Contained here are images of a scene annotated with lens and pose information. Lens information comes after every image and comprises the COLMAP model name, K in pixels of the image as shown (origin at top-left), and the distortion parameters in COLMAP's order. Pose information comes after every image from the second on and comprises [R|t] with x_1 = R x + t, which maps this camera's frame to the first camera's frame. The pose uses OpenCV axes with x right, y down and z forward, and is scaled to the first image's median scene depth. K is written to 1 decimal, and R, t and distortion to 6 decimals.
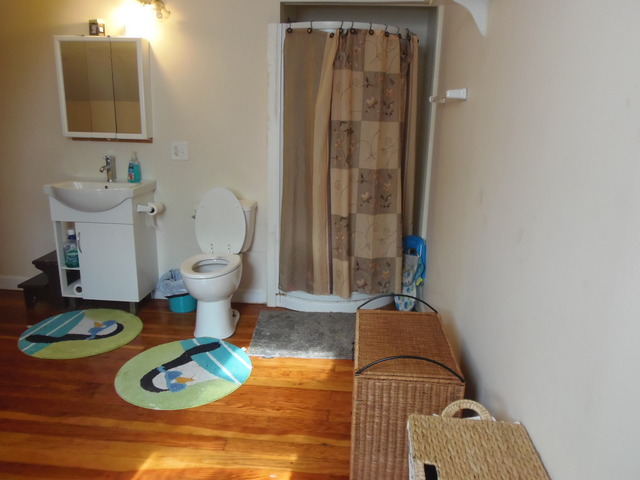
lens RADIAL K [[443.9, 0, 320.0], [0, 443.9, 240.0], [0, 0, 1]] dist [-0.024545, -0.001277]
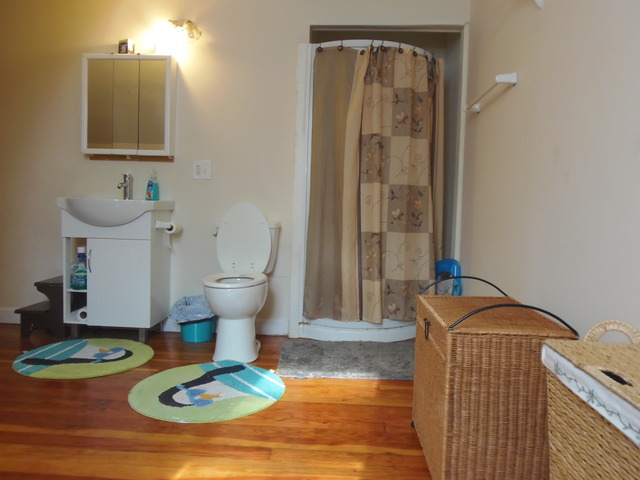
lens RADIAL K [[449.9, 0, 320.0], [0, 449.9, 240.0], [0, 0, 1]] dist [-0.022204, 0.004748]
pose [[0.999747, 0.000765, 0.022462, -0.089800], [0.003288, 0.983696, -0.179808, 0.140331], [-0.022233, 0.179836, 0.983445, 0.063458]]
